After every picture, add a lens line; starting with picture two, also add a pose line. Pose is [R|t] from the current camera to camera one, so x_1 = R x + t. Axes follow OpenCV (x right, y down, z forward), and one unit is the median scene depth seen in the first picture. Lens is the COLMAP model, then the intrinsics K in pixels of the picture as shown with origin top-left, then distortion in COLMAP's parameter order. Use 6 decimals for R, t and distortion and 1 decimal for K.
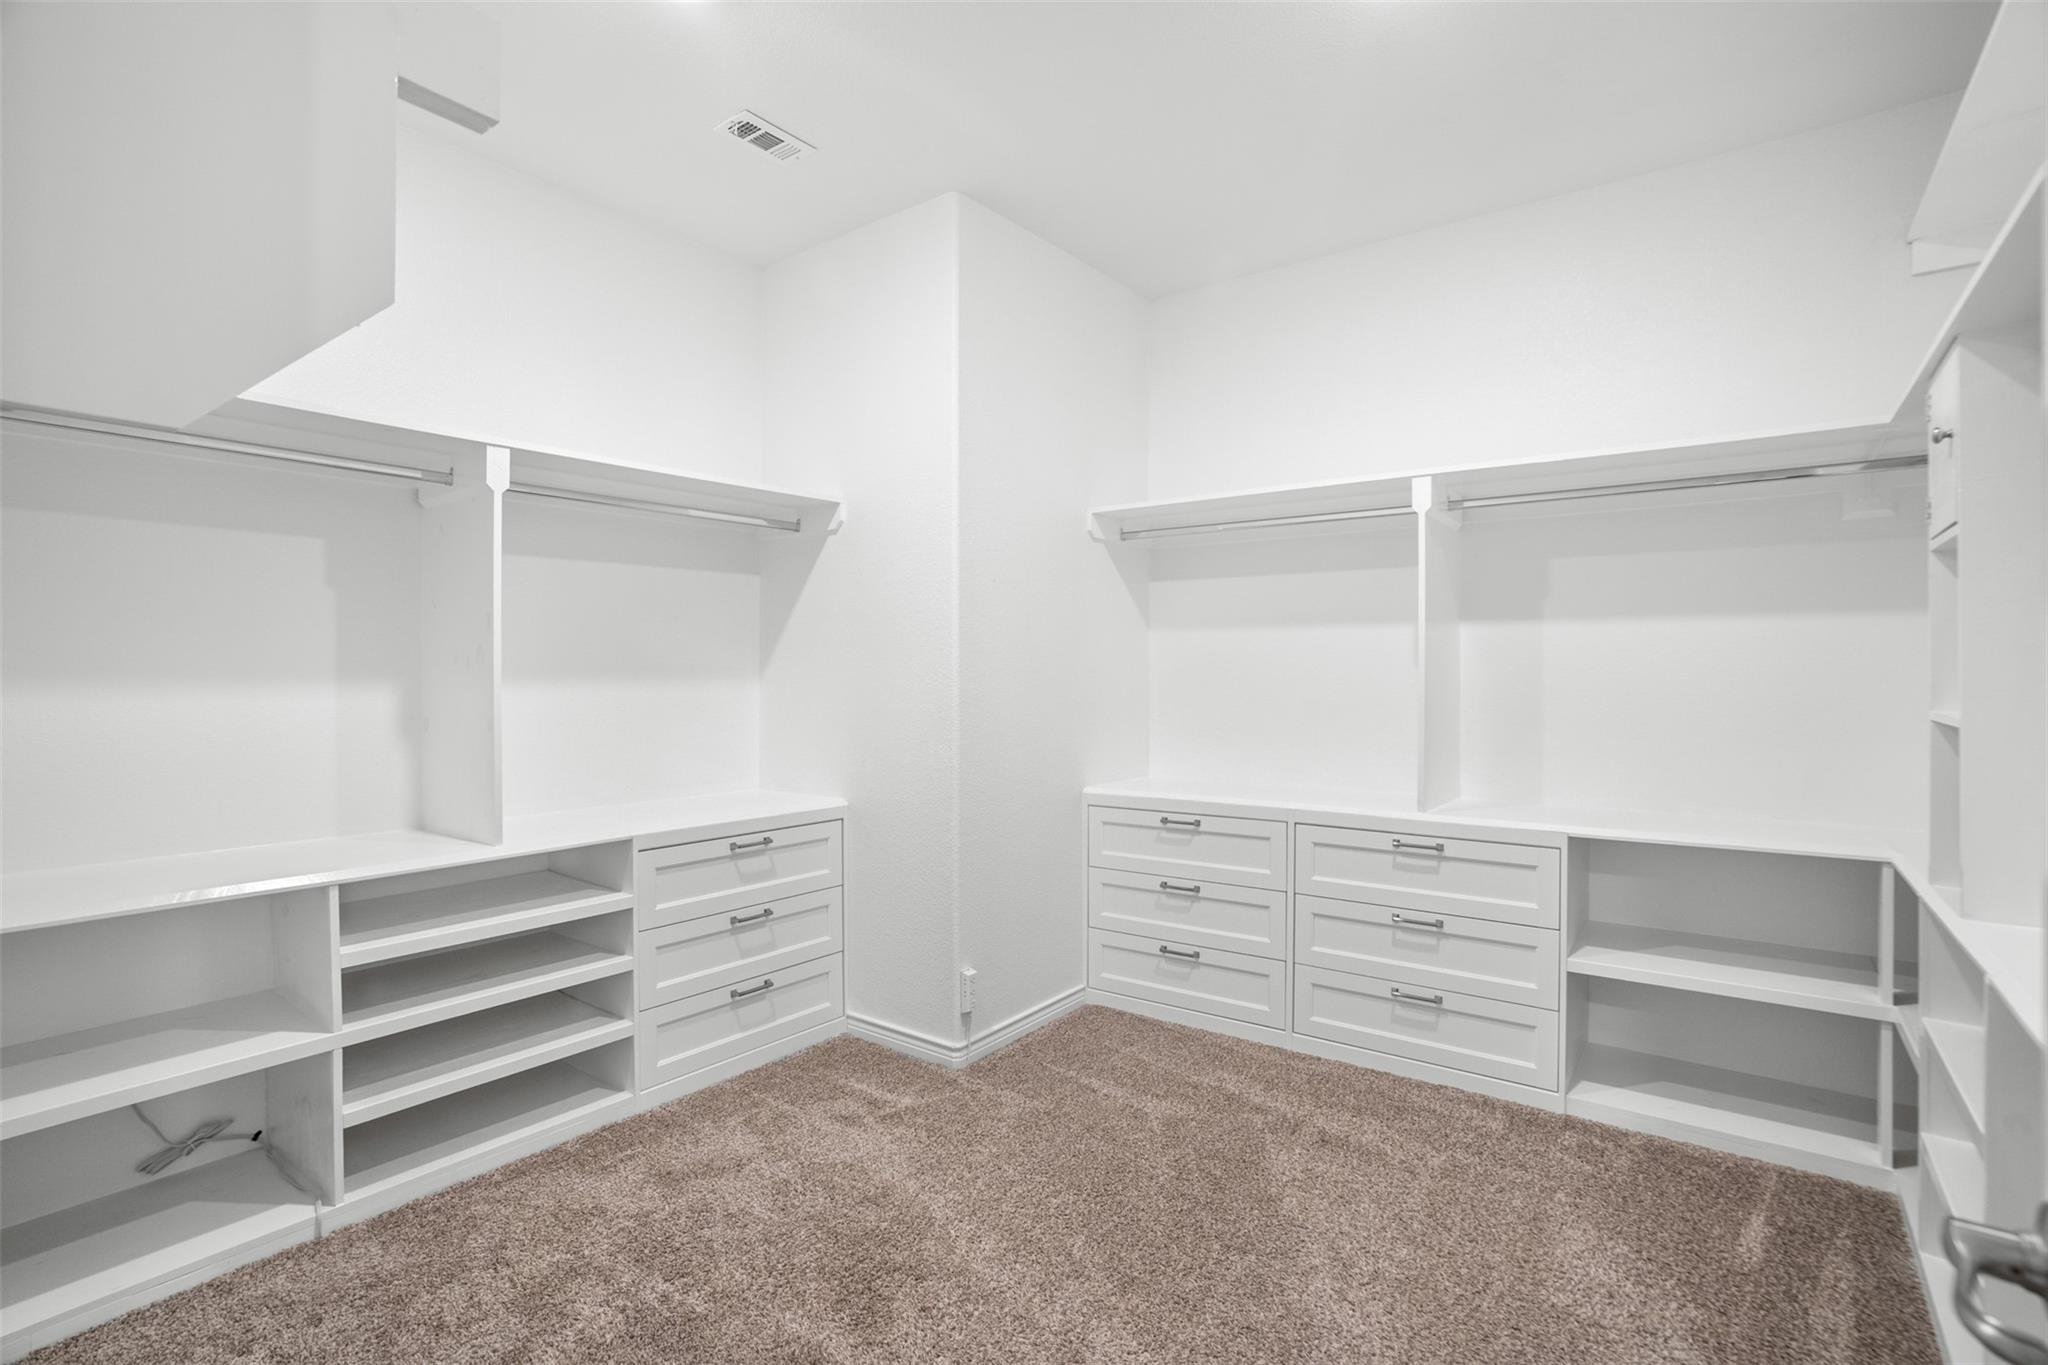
lens RADIAL K [[944.1, 0, 1025.4], [0, 944.1, 679.0], [0, 0, 1]] dist [-0.005322, 0.001518]
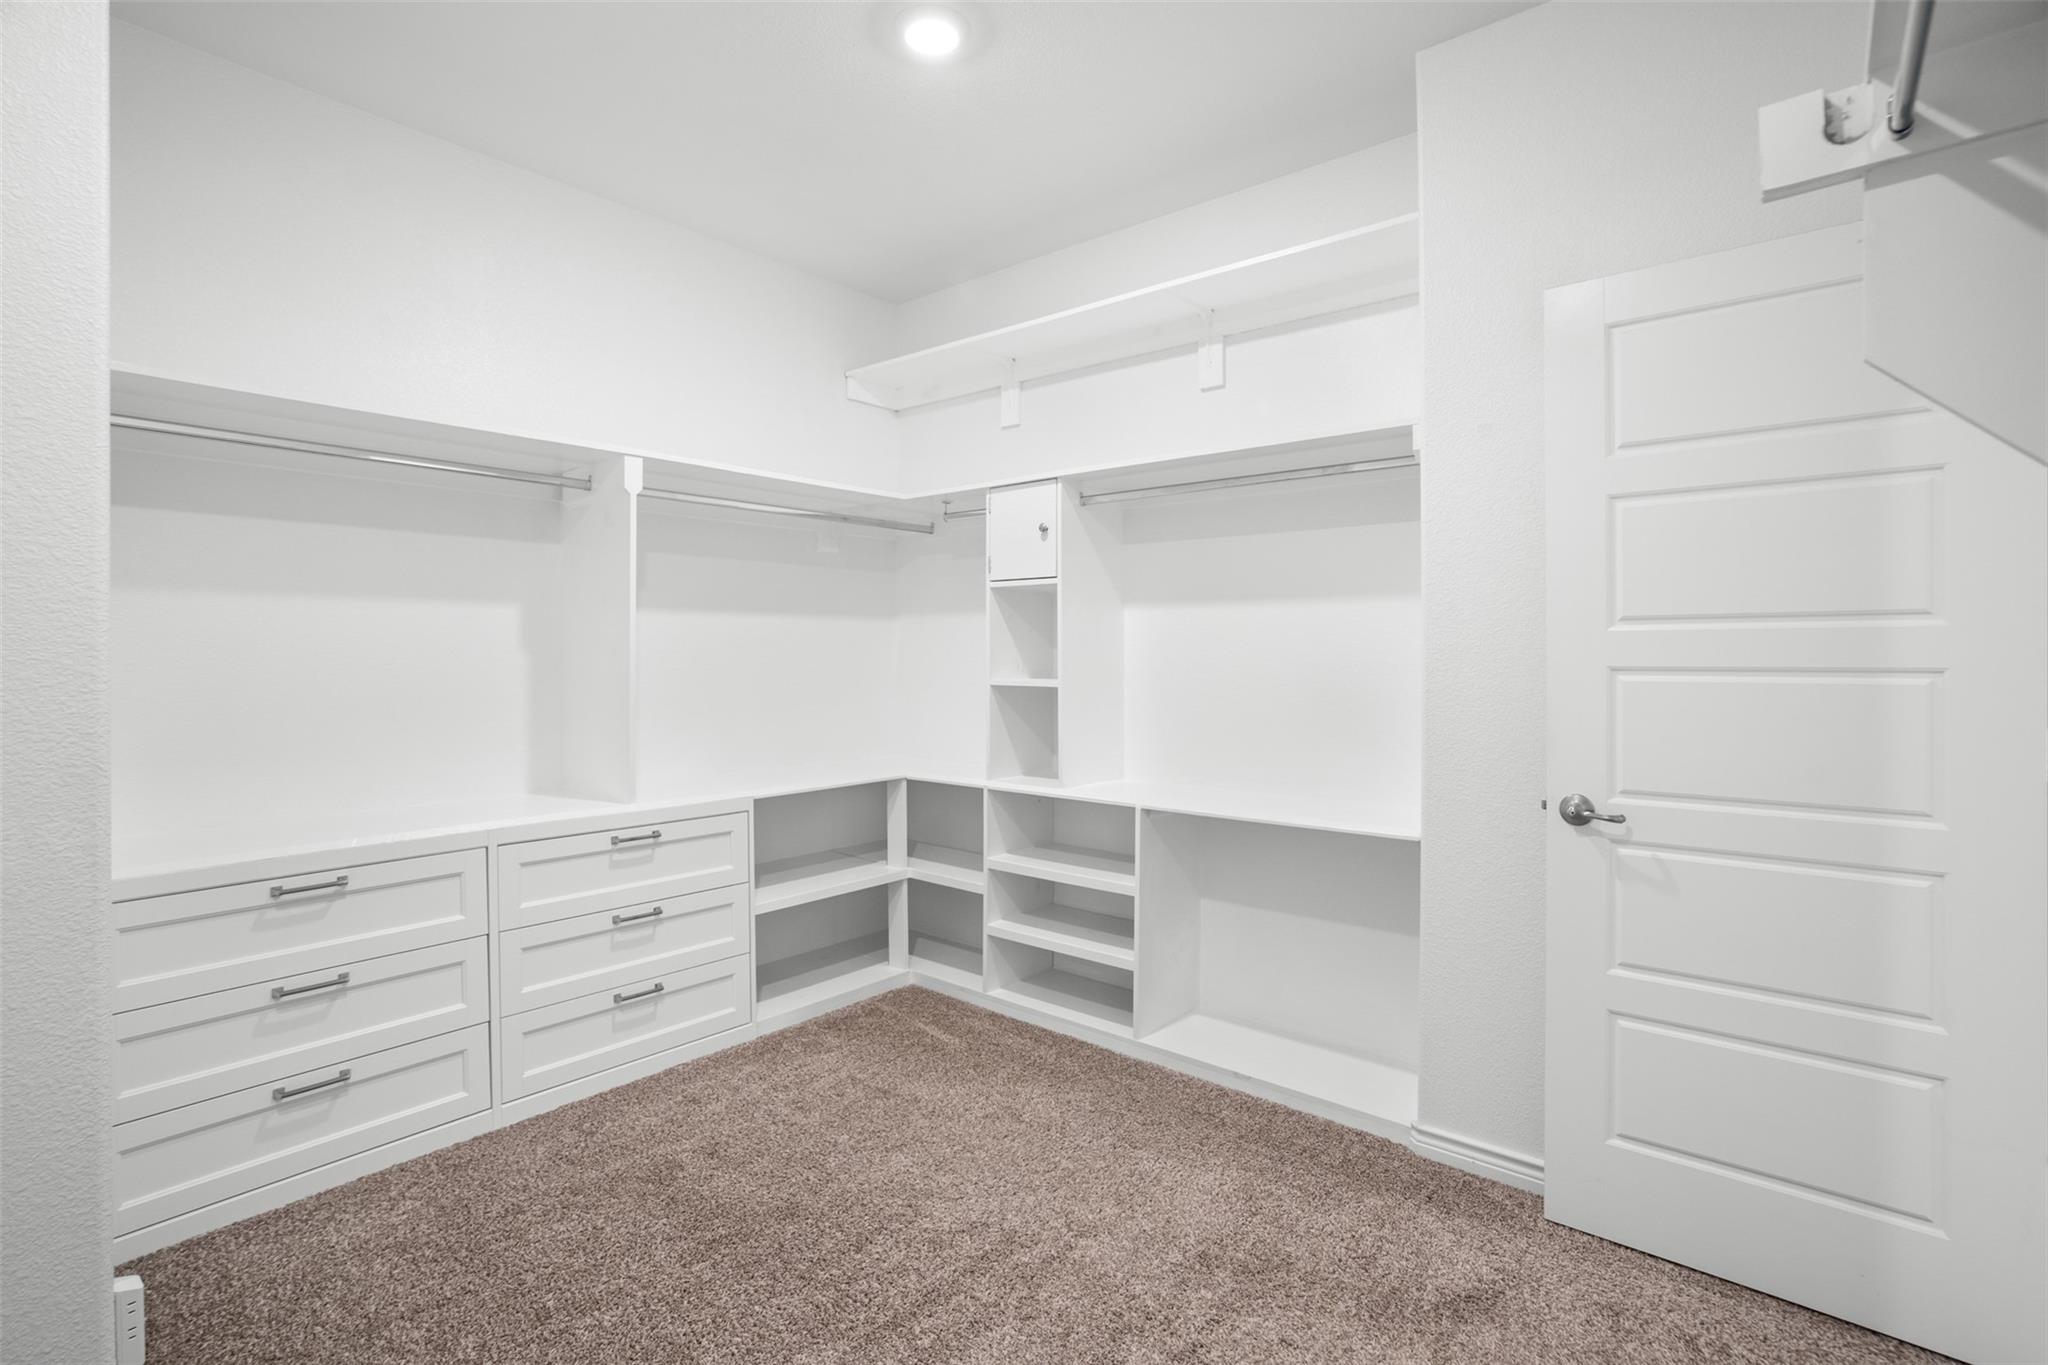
lens RADIAL K [[944.1, 0, 1016.6], [0, 944.1, 676.2], [0, 0, 1]] dist [-0.005322, 0.001518]
pose [[0.080820, -0.012575, 0.996649, -0.520695], [0.006595, 0.999905, 0.012082, 0.002405], [-0.996707, 0.005597, 0.080895, 0.540572]]
